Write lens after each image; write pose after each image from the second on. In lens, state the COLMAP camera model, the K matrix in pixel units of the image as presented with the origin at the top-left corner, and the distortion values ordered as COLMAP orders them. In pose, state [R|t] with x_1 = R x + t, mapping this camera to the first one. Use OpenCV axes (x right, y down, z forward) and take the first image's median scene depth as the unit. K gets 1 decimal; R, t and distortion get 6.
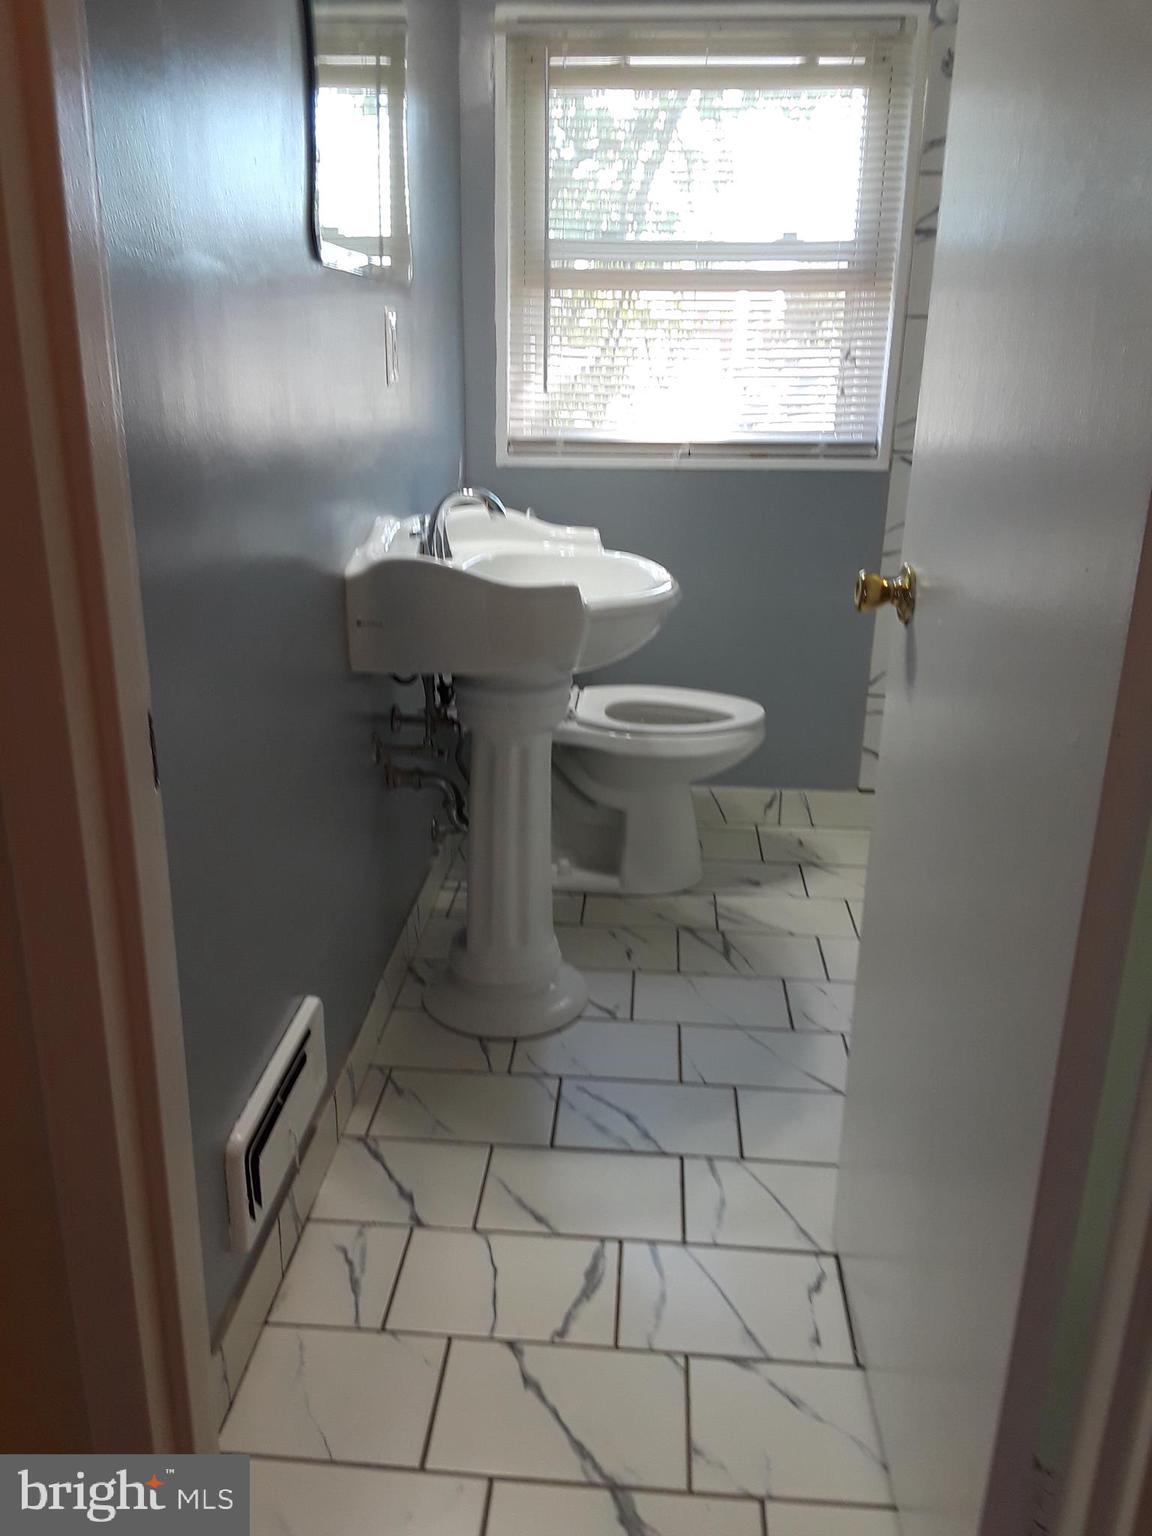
lens RADIAL K [[1239.5, 0, 560.3], [0, 1239.5, 788.8], [0, 0, 1]] dist [0.100455, -0.157096]
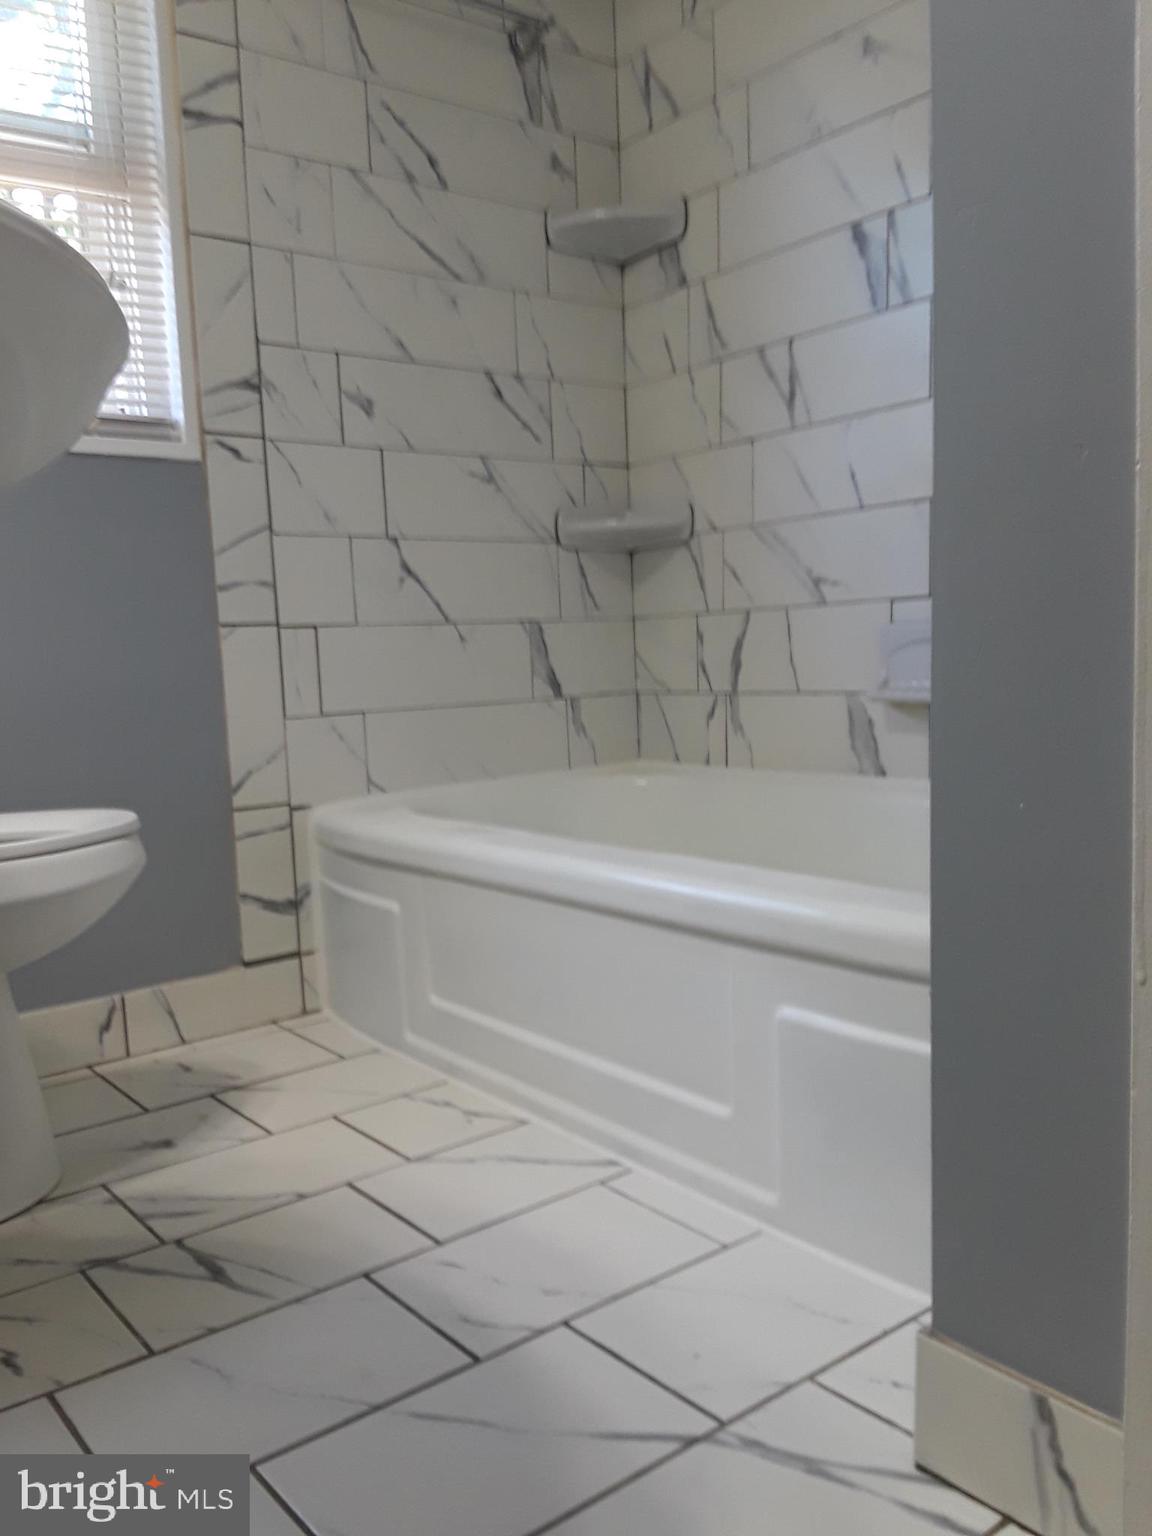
lens RADIAL K [[1239.5, 0, 572.0], [0, 1239.5, 791.7], [0, 0, 1]] dist [0.100455, -0.157096]
pose [[0.730229, -0.116458, 0.673204, -0.059881], [0.270888, 0.953954, -0.128808, 0.048617], [-0.627205, 0.276422, 0.728152, 0.456547]]
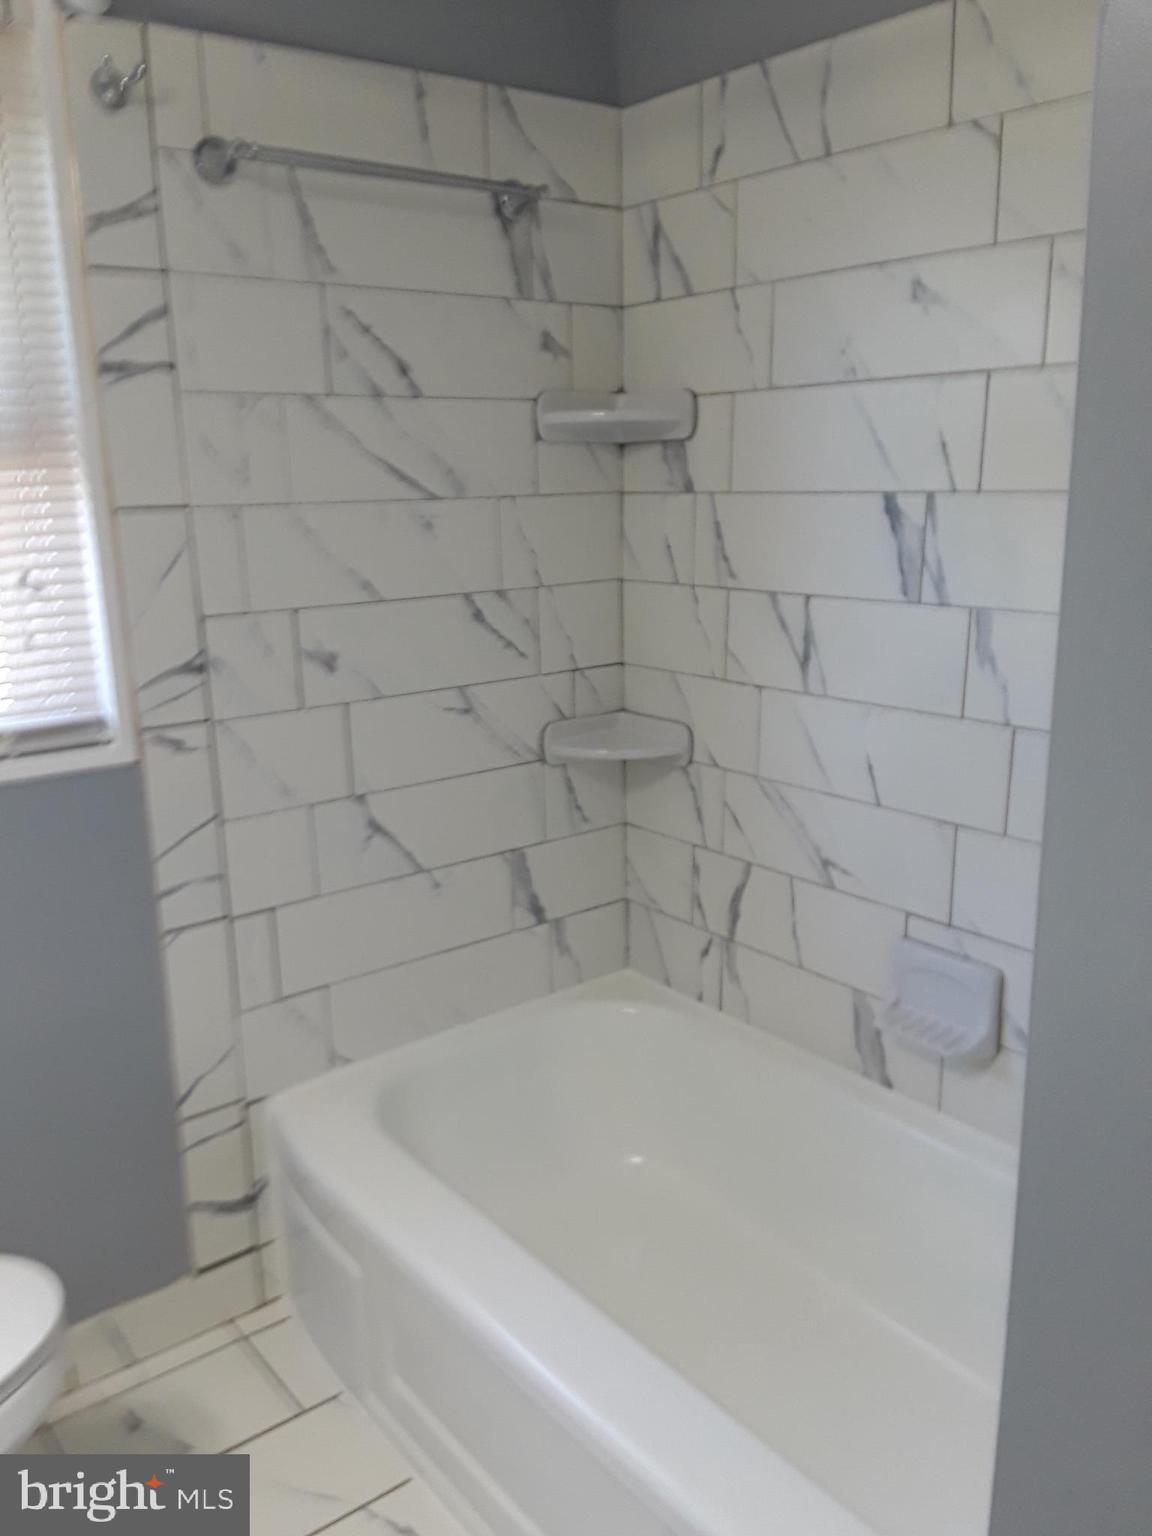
lens RADIAL K [[1239.5, 0, 568.9], [0, 1239.5, 794.0], [0, 0, 1]] dist [0.100455, -0.157096]
pose [[0.735424, -0.194844, 0.648990, 0.029065], [0.251079, 0.967948, 0.006086, -0.196249], [-0.629374, 0.158472, 0.760773, 0.442046]]
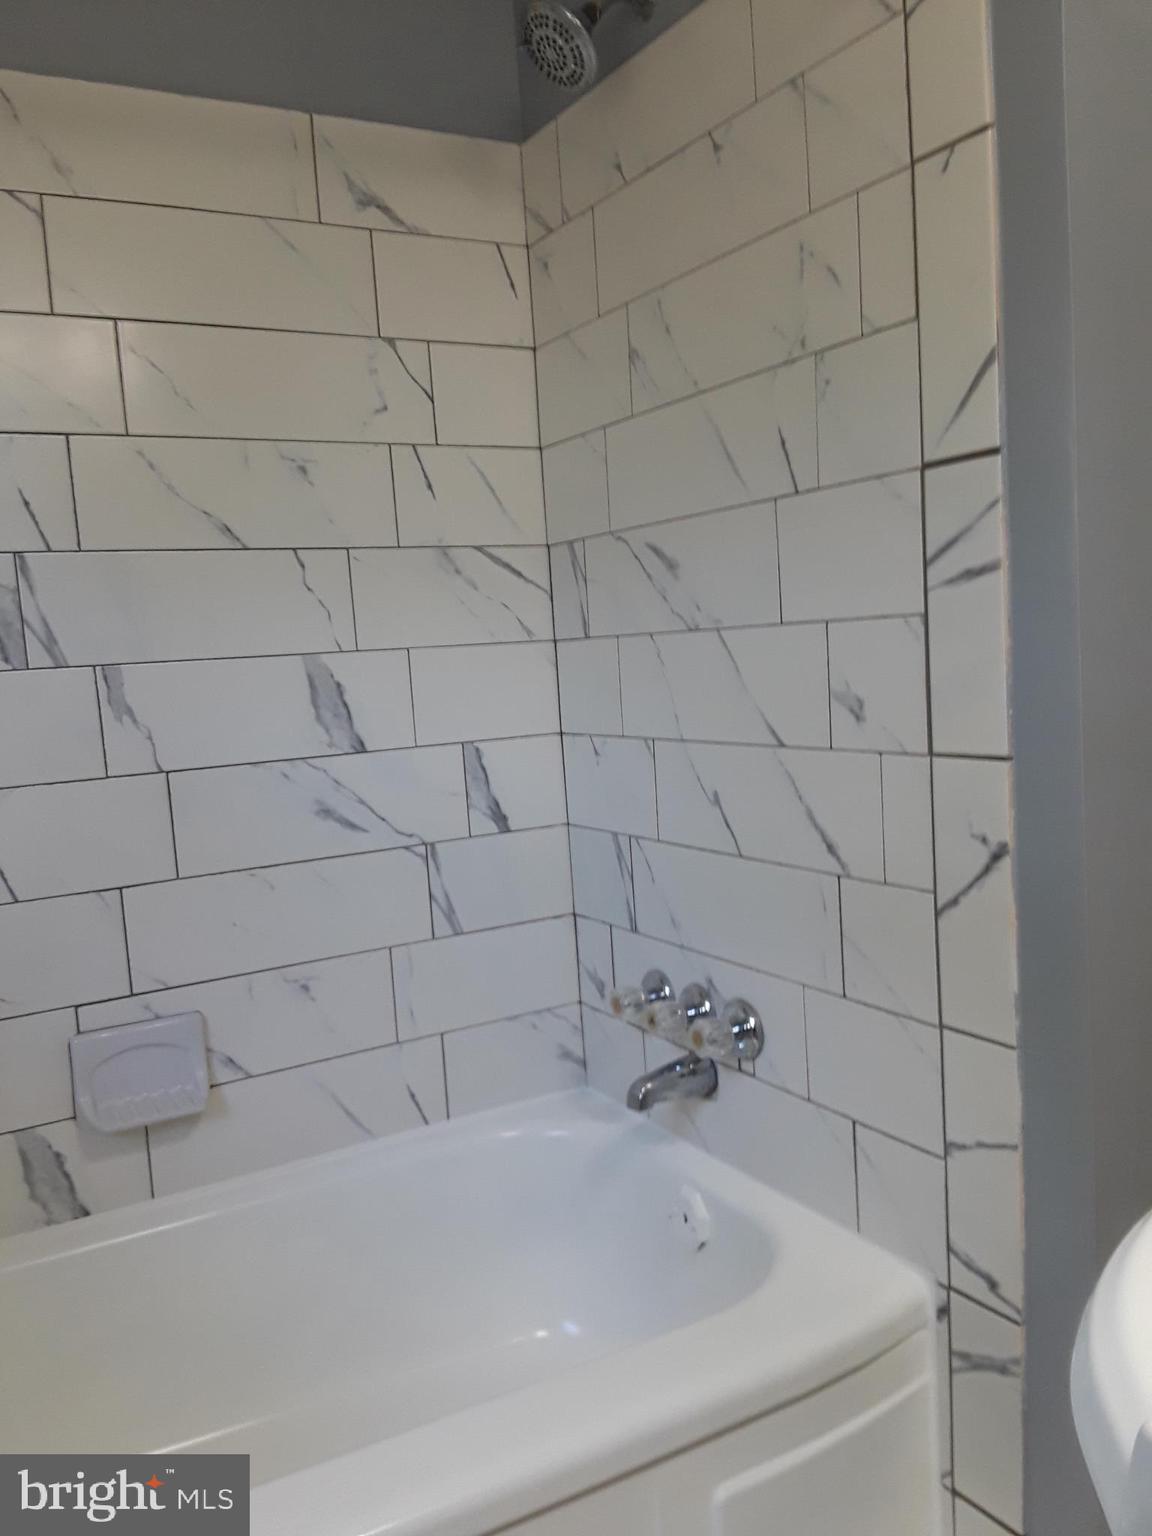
lens RADIAL K [[1239.5, 0, 571.5], [0, 1239.5, 778.1], [0, 0, 1]] dist [0.100455, -0.157096]
pose [[-0.567145, -0.072418, 0.820428, -0.038290], [0.322323, 0.897162, 0.302006, -0.283090], [-0.757928, 0.435724, -0.485479, 0.873686]]
